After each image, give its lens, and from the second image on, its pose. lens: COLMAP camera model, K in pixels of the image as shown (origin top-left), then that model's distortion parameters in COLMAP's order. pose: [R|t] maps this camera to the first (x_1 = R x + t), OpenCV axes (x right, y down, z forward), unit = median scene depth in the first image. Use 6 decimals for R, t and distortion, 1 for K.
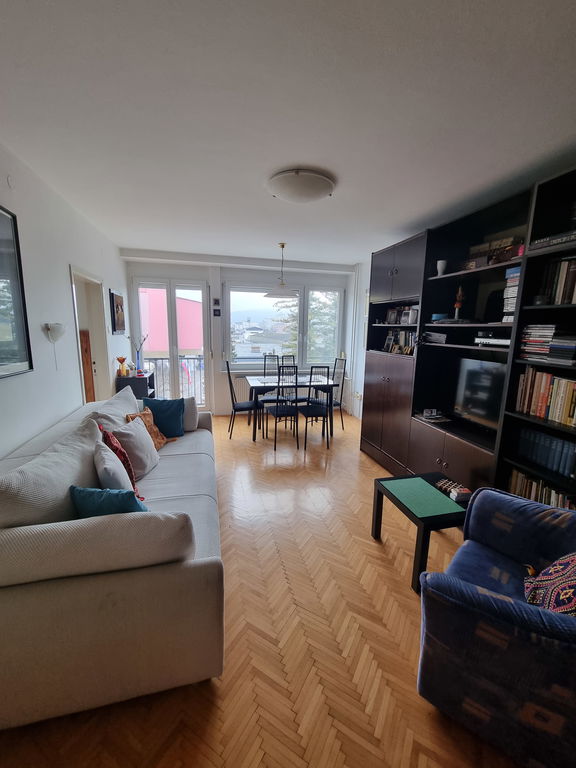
lens RADIAL K [[316.2, 0, 287.9], [0, 316.2, 384.8], [0, 0, 1]] dist [-0.002188, -0.000265]
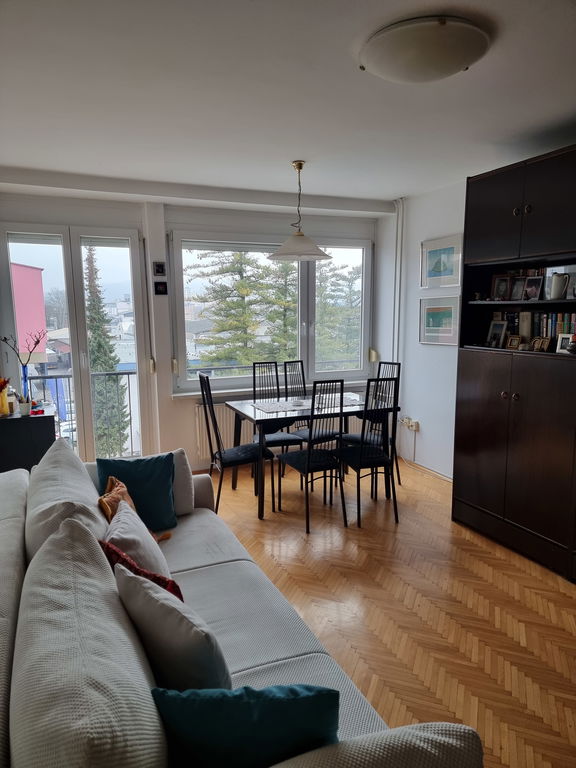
lens RADIAL K [[529.7, 0, 279.8], [0, 529.7, 394.4], [0, 0, 1]] dist [0.094990, -0.080647]
pose [[0.987346, -0.052737, 0.149553, -0.225669], [0.055675, 0.998328, -0.015524, -0.025130], [-0.148484, 0.023654, 0.988632, 0.082113]]
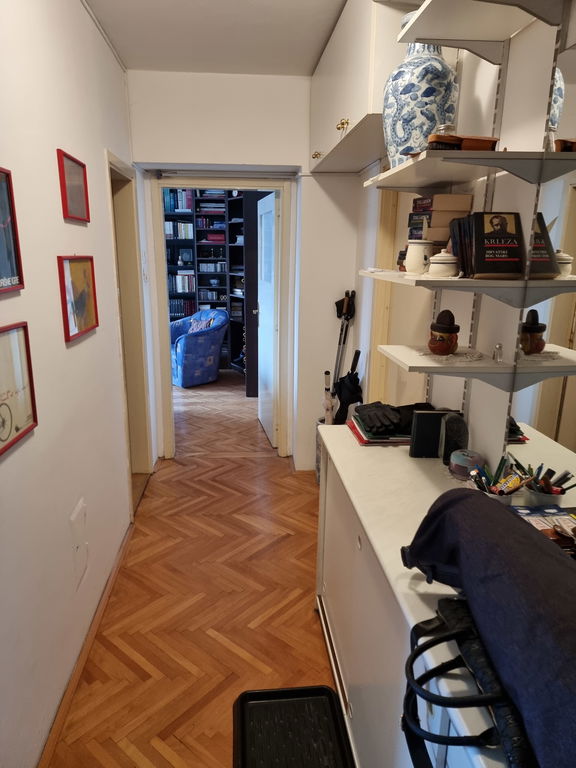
lens RADIAL K [[529.7, 0, 279.8], [0, 529.7, 394.4], [0, 0, 1]] dist [0.094990, -0.080647]
pose [[0.176303, -0.267703, 0.947234, -1.333213], [0.168532, 0.956307, 0.238900, 0.026849], [-0.969801, 0.117521, 0.213717, -0.281960]]
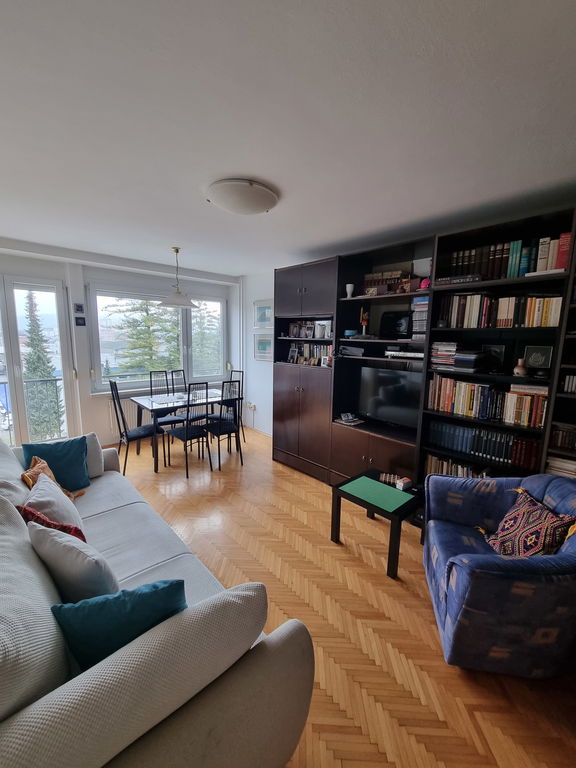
lens RADIAL K [[316.2, 0, 287.9], [0, 316.2, 384.8], [0, 0, 1]] dist [-0.002188, -0.000265]
pose [[0.879783, -0.073591, 0.469644, -0.199176], [0.083193, 0.996533, 0.000306, -0.033208], [-0.468038, 0.038802, 0.882856, 0.072341]]
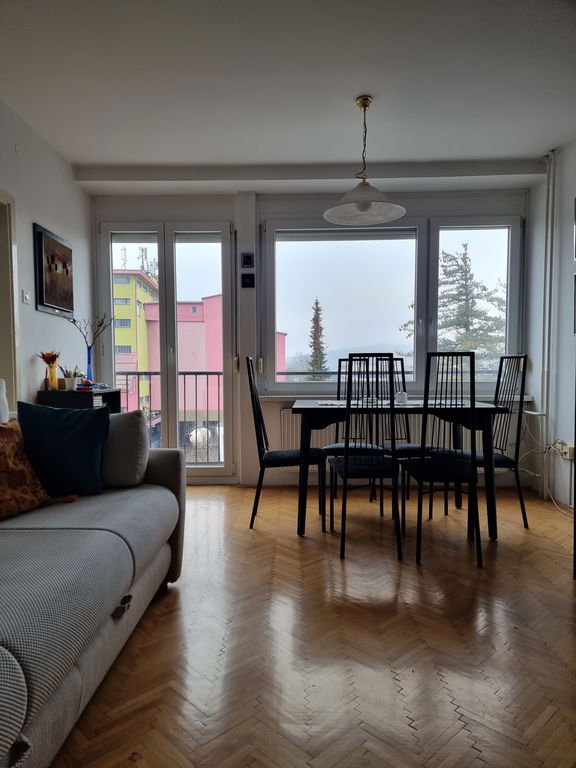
lens RADIAL K [[529.7, 0, 279.8], [0, 529.7, 394.4], [0, 0, 1]] dist [0.094990, -0.080647]
pose [[0.961725, -0.012032, -0.273751, 0.078815], [-0.026927, 0.990050, -0.138115, 0.096884], [0.272690, 0.140200, 0.951832, 0.289530]]
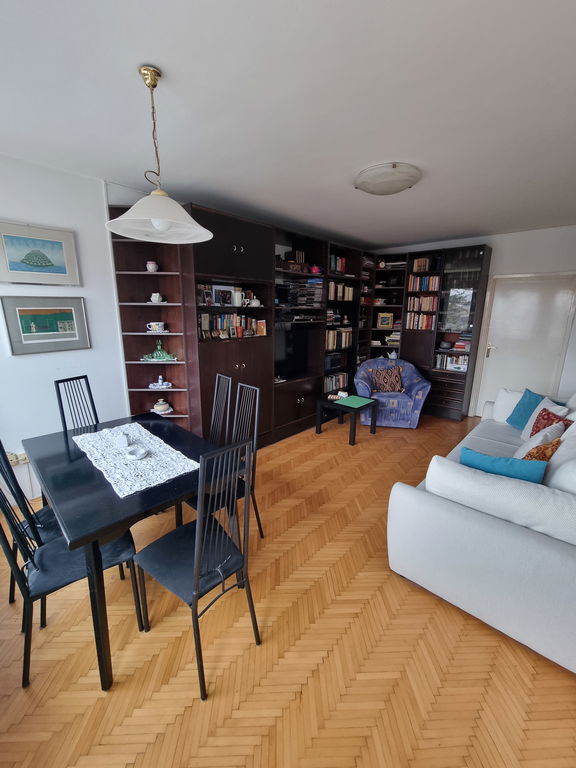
lens RADIAL K [[316.2, 0, 287.9], [0, 316.2, 384.8], [0, 0, 1]] dist [-0.002188, -0.000265]
pose [[-0.546362, -0.217270, 0.808877, -0.472916], [0.132229, 0.931279, 0.339463, -0.235414], [-0.827045, 0.292427, -0.480086, 1.200176]]
